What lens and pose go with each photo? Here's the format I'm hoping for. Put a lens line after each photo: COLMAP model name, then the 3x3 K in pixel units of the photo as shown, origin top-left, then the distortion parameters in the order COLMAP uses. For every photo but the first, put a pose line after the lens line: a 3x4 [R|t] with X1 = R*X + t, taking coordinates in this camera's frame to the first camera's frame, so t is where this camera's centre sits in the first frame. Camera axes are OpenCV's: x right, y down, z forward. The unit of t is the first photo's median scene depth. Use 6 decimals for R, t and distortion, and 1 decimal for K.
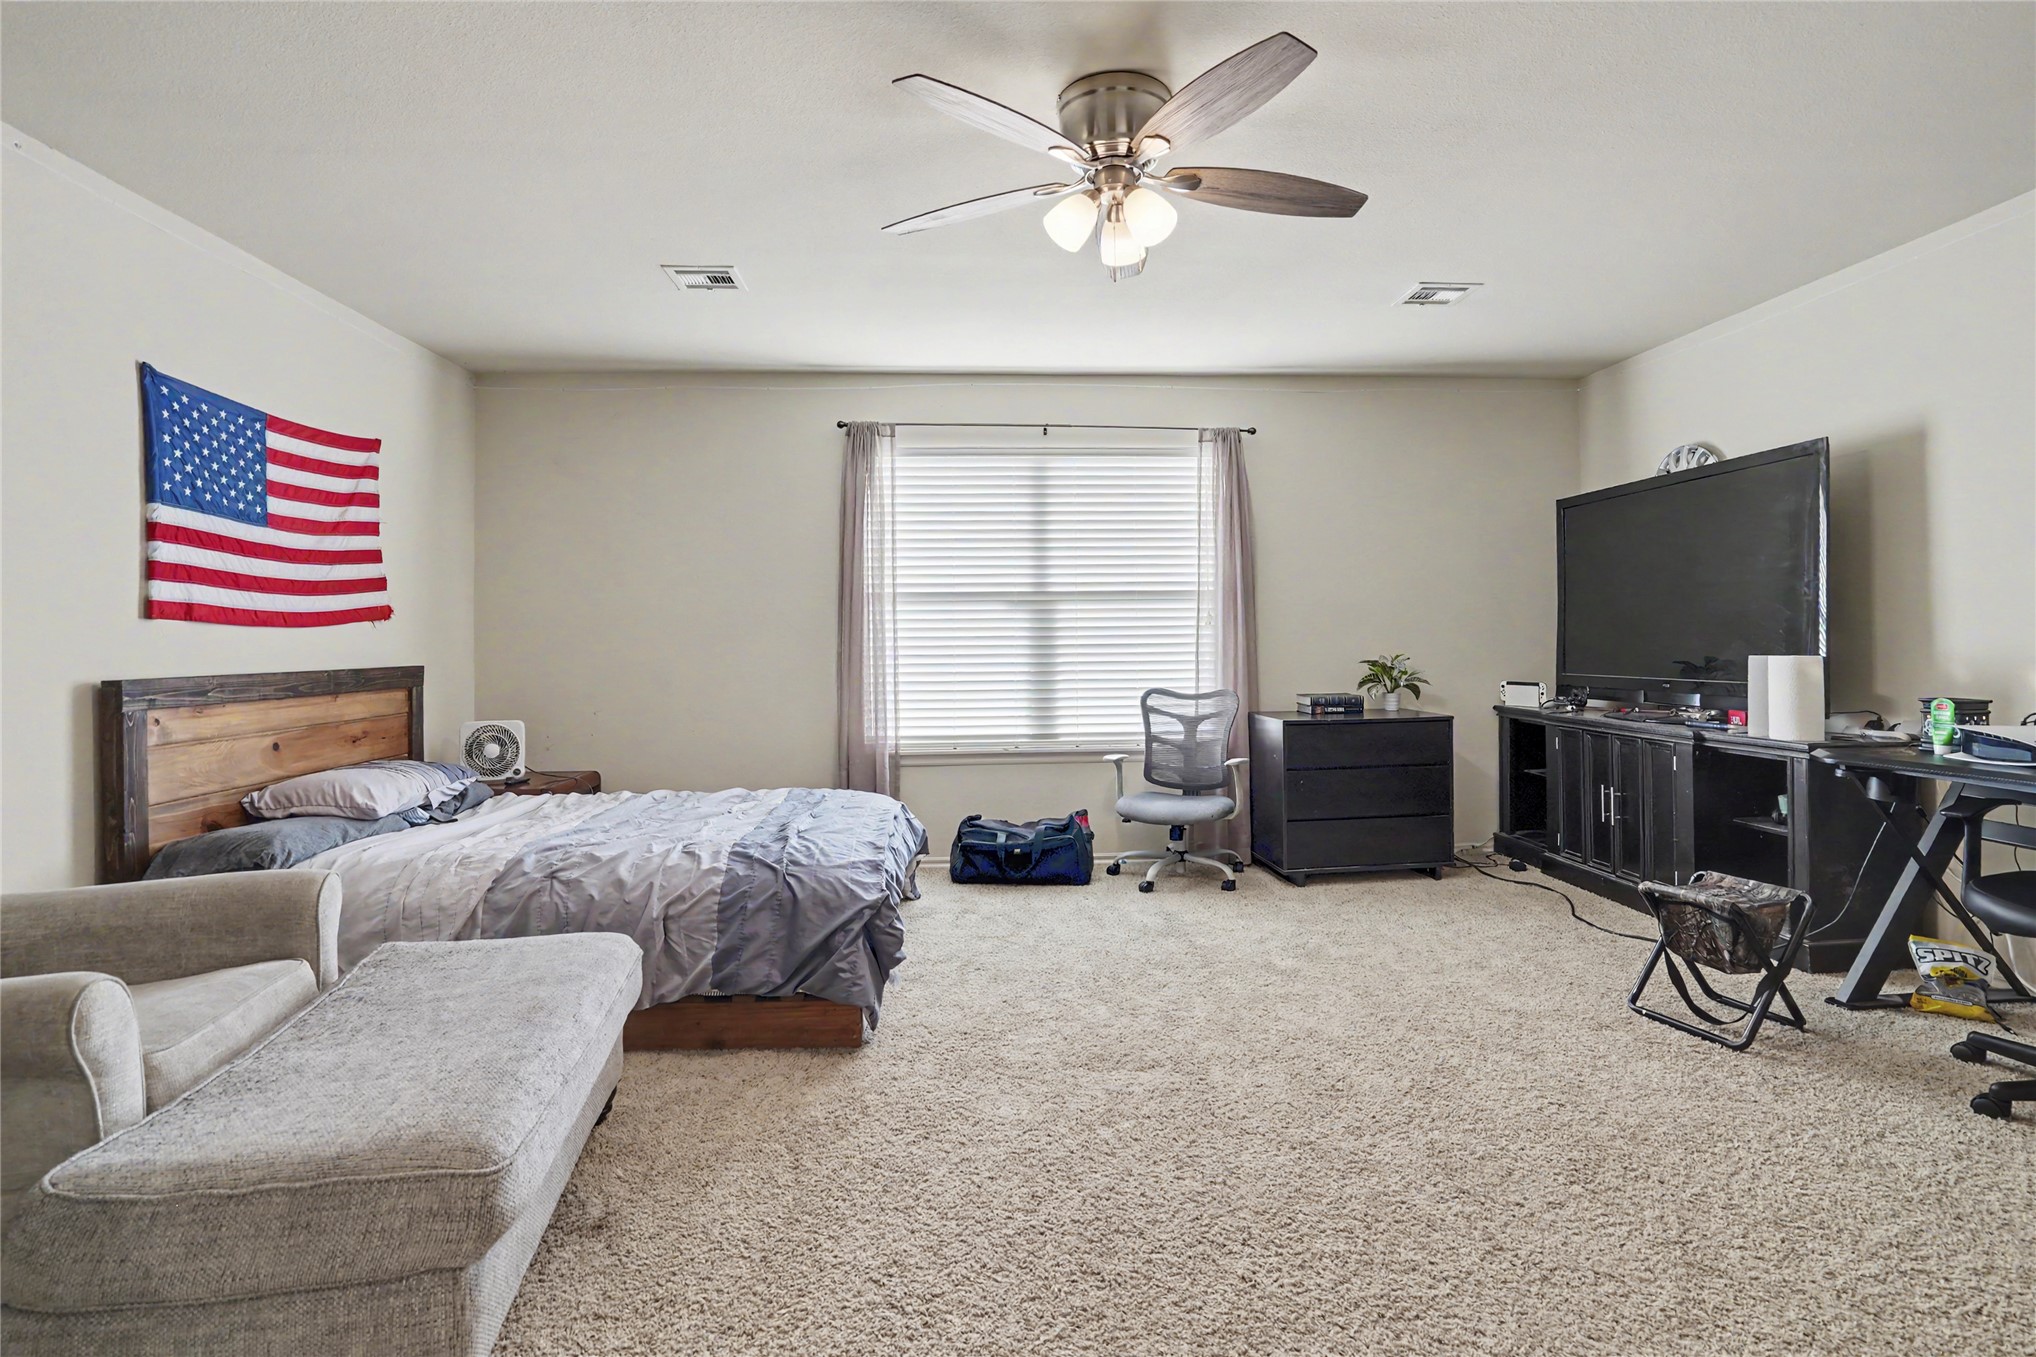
lens RADIAL K [[1008.8, 0, 1022.3], [0, 1008.8, 635.6], [0, 0, 1]] dist [-0.081647, 0.057514]
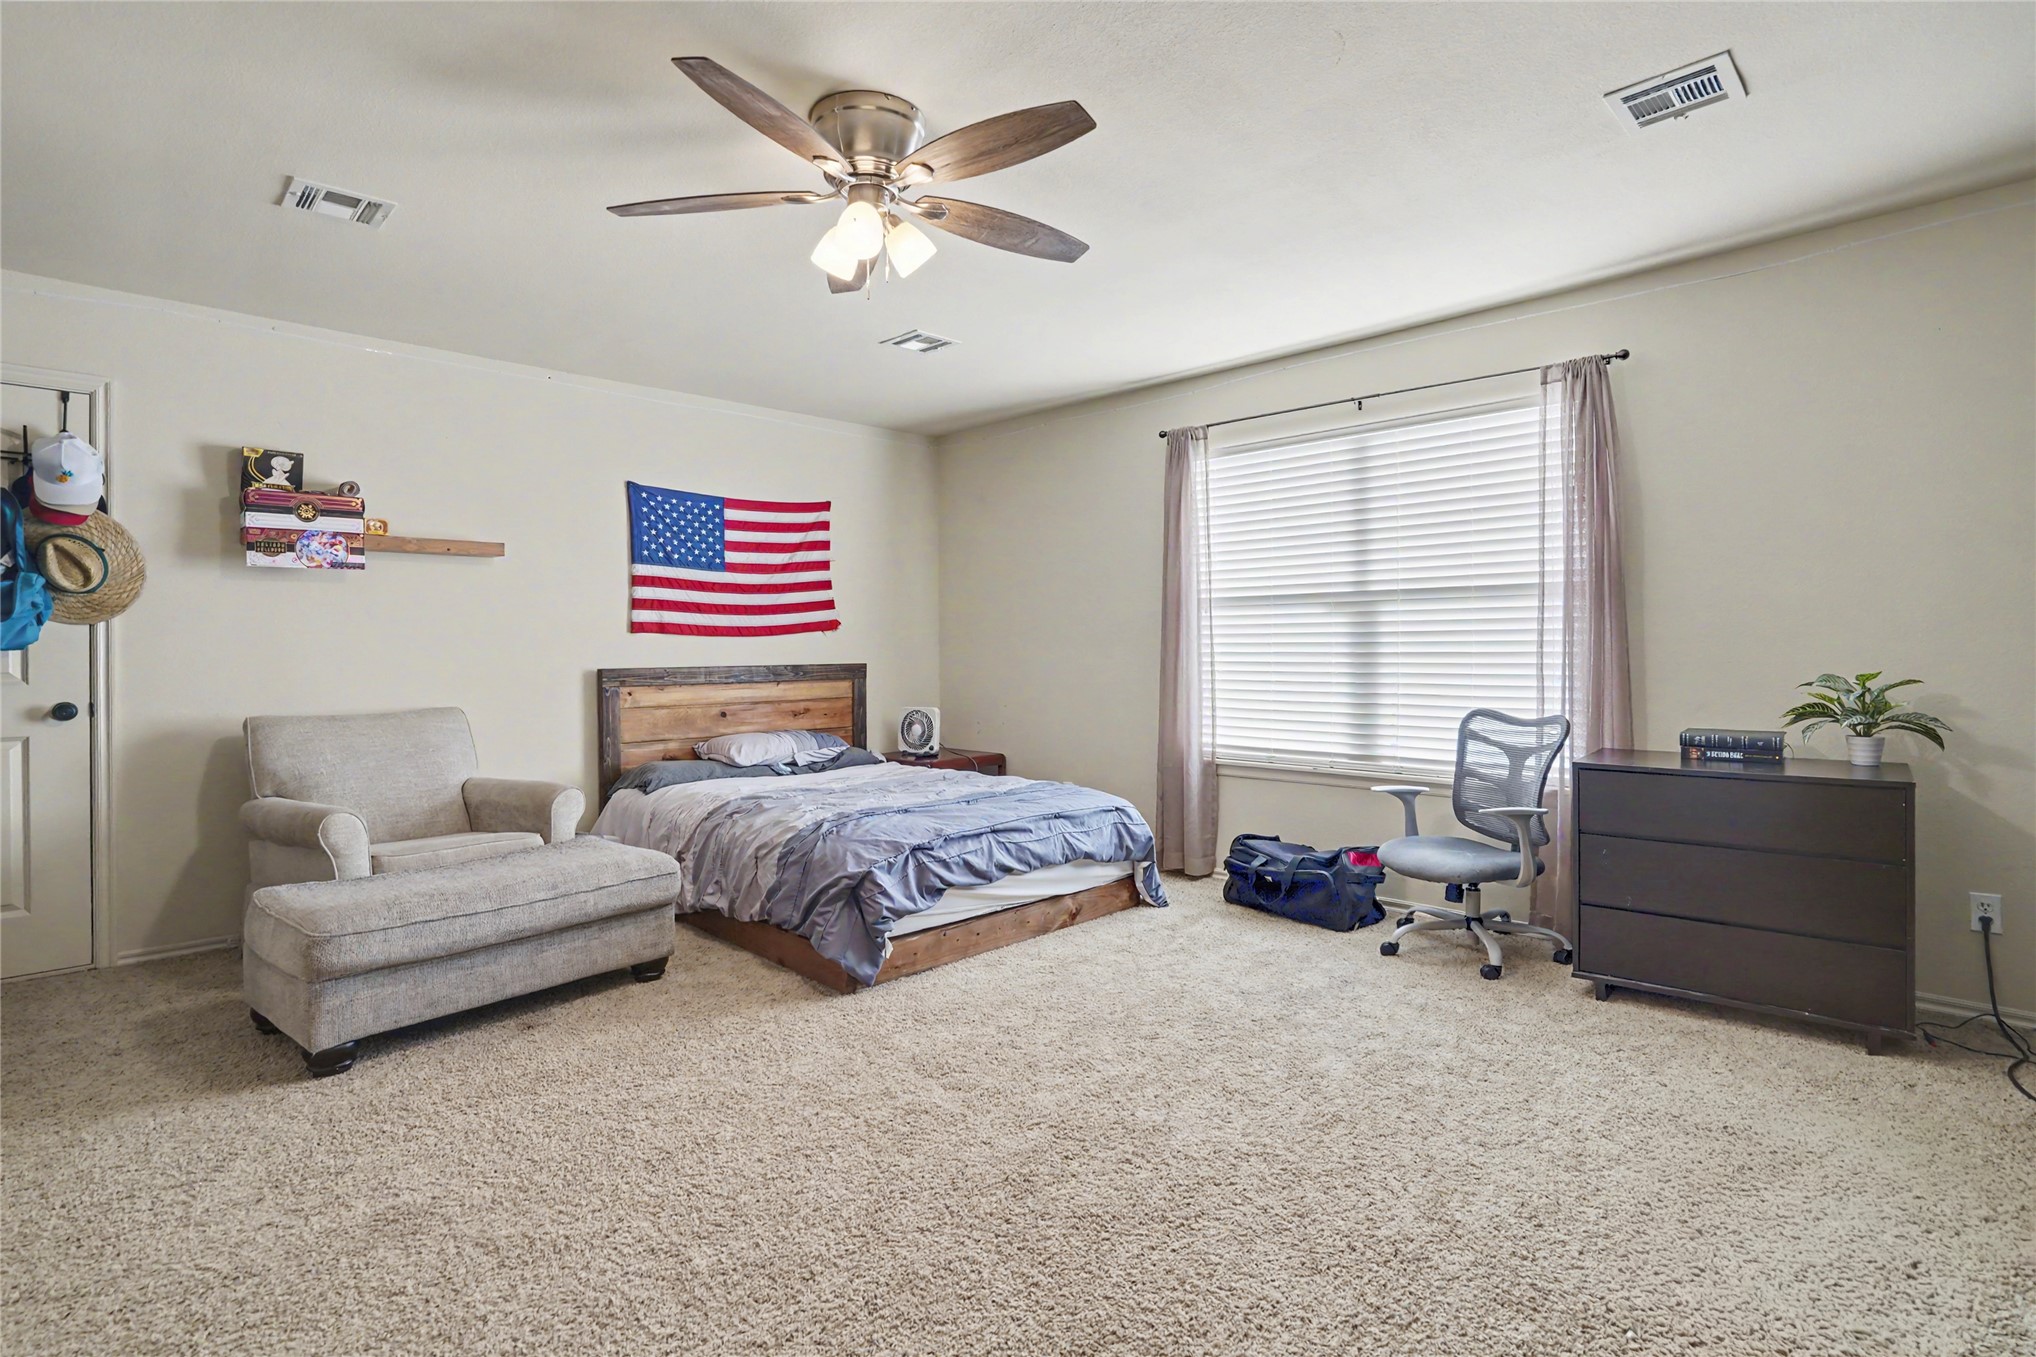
lens RADIAL K [[989.1, 0, 1021.4], [0, 989.1, 654.0], [0, 0, 1]] dist [-0.034378, 0.000444]
pose [[0.660504, 0.011482, -0.750735, 0.524904], [0.002603, 0.999842, 0.017583, -0.005609], [0.750818, -0.013568, 0.660370, 0.245737]]
